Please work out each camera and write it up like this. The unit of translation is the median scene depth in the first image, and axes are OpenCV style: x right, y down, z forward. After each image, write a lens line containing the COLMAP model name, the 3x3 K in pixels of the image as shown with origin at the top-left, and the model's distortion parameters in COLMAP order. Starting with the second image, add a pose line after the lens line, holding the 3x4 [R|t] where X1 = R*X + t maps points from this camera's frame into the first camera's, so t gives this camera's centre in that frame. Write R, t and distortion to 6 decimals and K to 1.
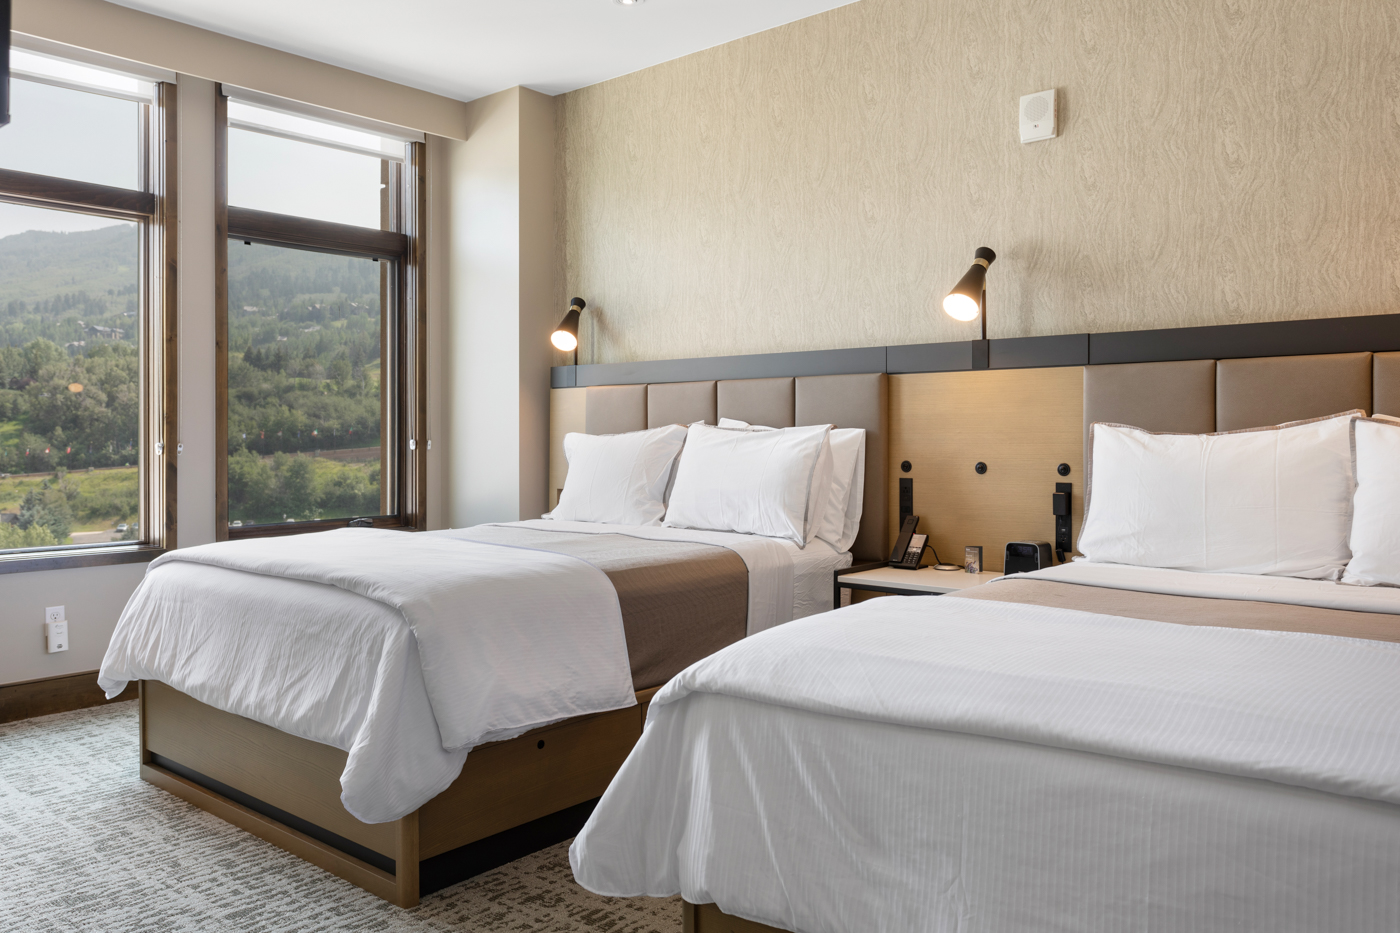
lens RADIAL K [[1078.5, 0, 699.6], [0, 1078.5, 454.0], [0, 0, 1]] dist [0.000832, -0.001222]
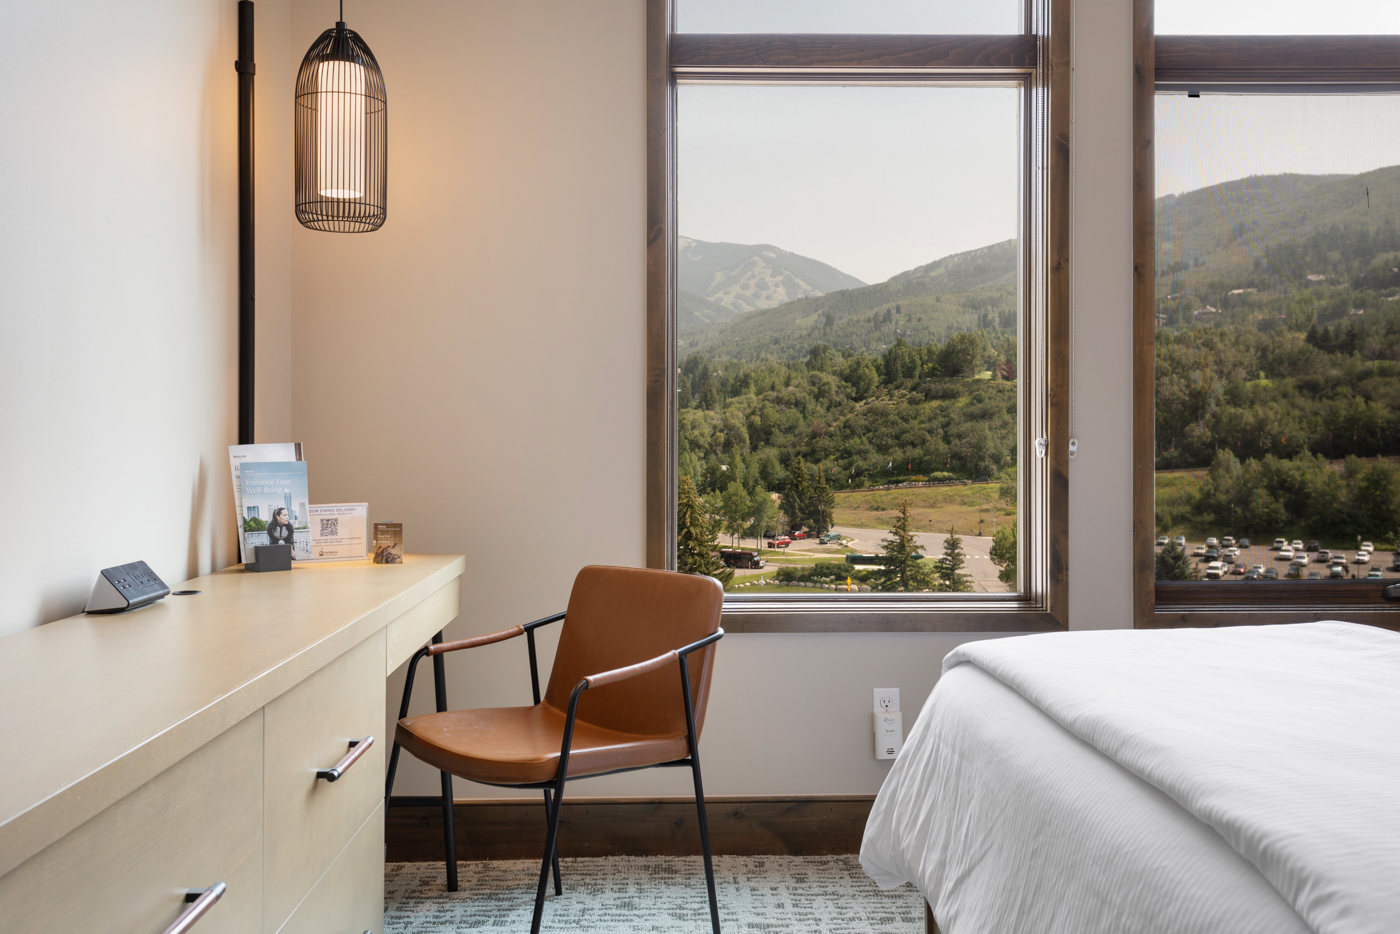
lens RADIAL K [[1307.8, 0, 691.1], [0, 1307.8, 426.0], [0, 0, 1]] dist [0.016249, 0.000000]
pose [[0.668725, -0.006212, -0.743484, -0.079913], [-0.011588, 0.999757, -0.018776, -0.000915], [0.743420, 0.021171, 0.668490, 0.349540]]
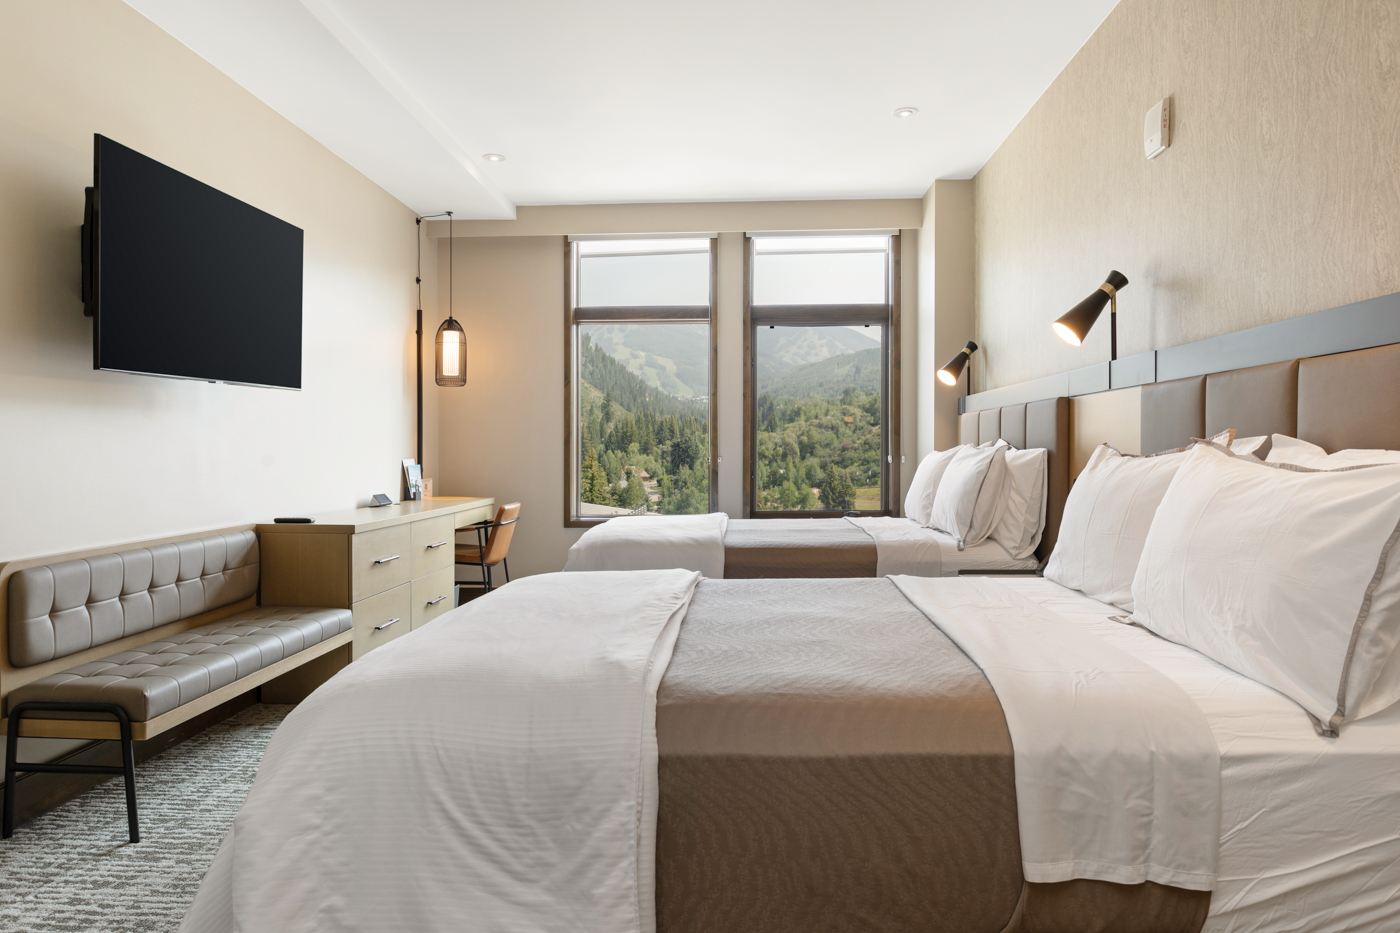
lens RADIAL K [[913.9, 0, 695.8], [0, 913.9, 453.6], [0, 0, 1]] dist [0.007860, 0.001858]
pose [[0.603409, 0.003133, -0.797426, 0.591794], [-0.012338, 0.999909, -0.005408, -0.007347], [0.797336, 0.013102, 0.603393, 0.136250]]
